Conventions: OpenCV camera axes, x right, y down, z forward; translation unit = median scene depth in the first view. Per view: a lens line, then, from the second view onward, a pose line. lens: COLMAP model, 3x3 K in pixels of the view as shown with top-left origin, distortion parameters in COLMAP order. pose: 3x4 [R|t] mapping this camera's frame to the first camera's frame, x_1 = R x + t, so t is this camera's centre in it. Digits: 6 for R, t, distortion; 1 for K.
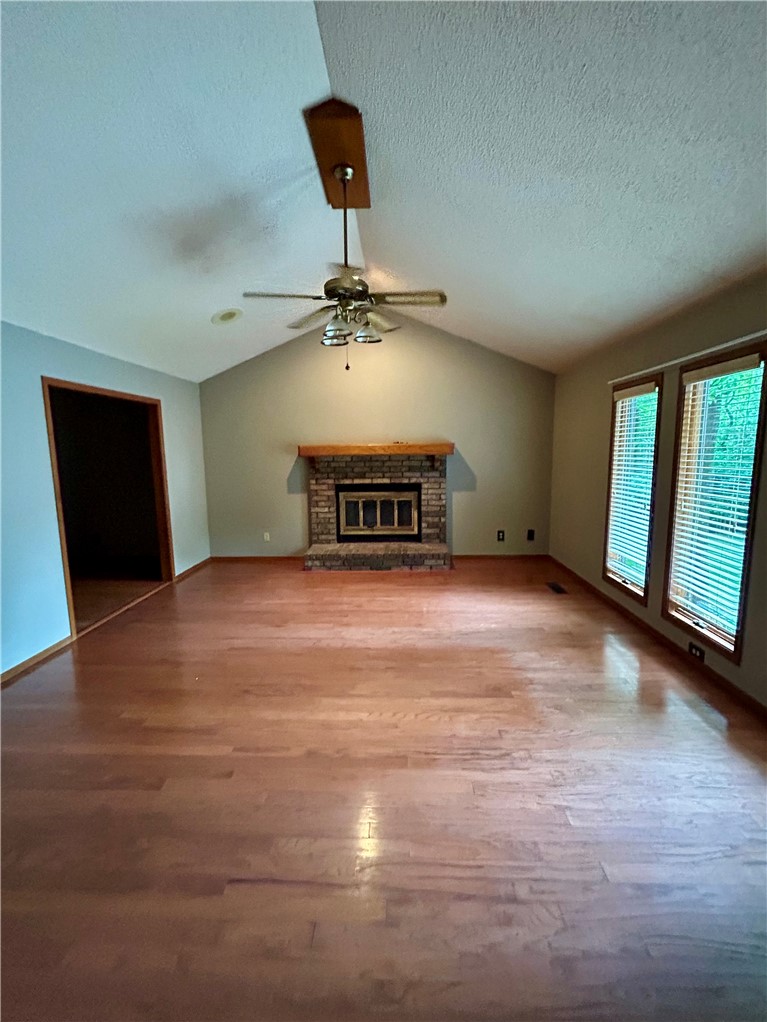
lens RADIAL K [[409.6, 0, 378.2], [0, 409.6, 510.9], [0, 0, 1]] dist [-0.001074, -0.000581]
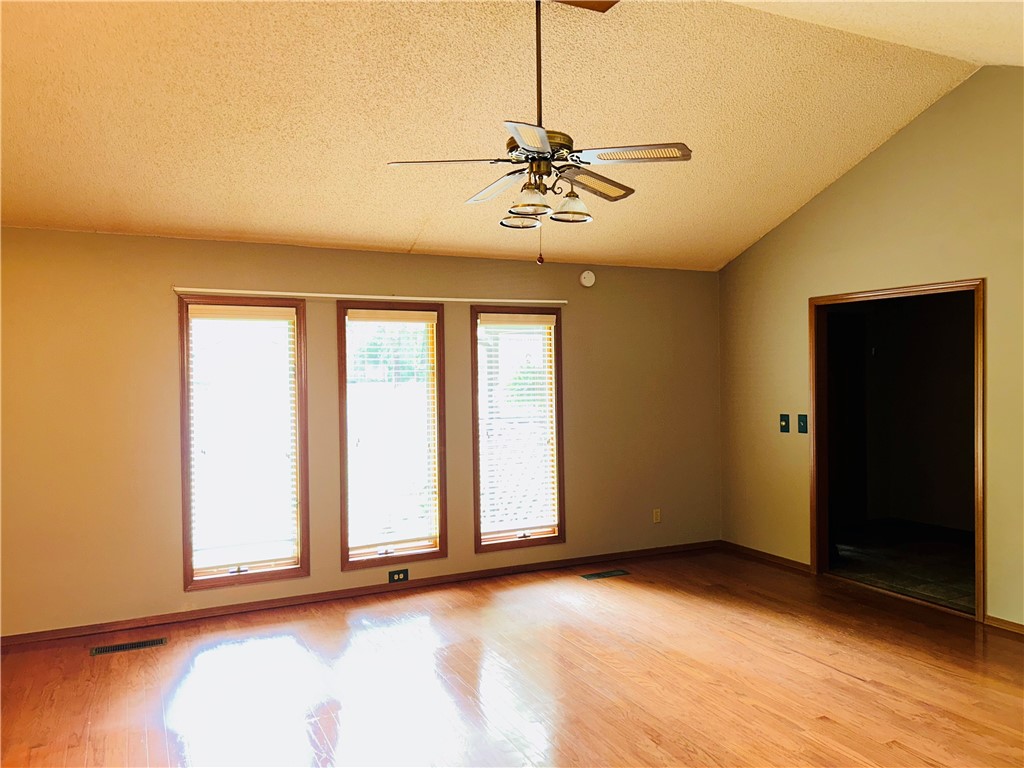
lens RADIAL K [[733.8, 0, 509.5], [0, 733.8, 385.7], [0, 0, 1]] dist [0.005994, 0.004411]
pose [[-0.434032, 0.005498, 0.900881, -1.520904], [0.151425, 0.986200, 0.066935, -0.318827], [-0.888081, 0.165468, -0.428874, 2.159519]]
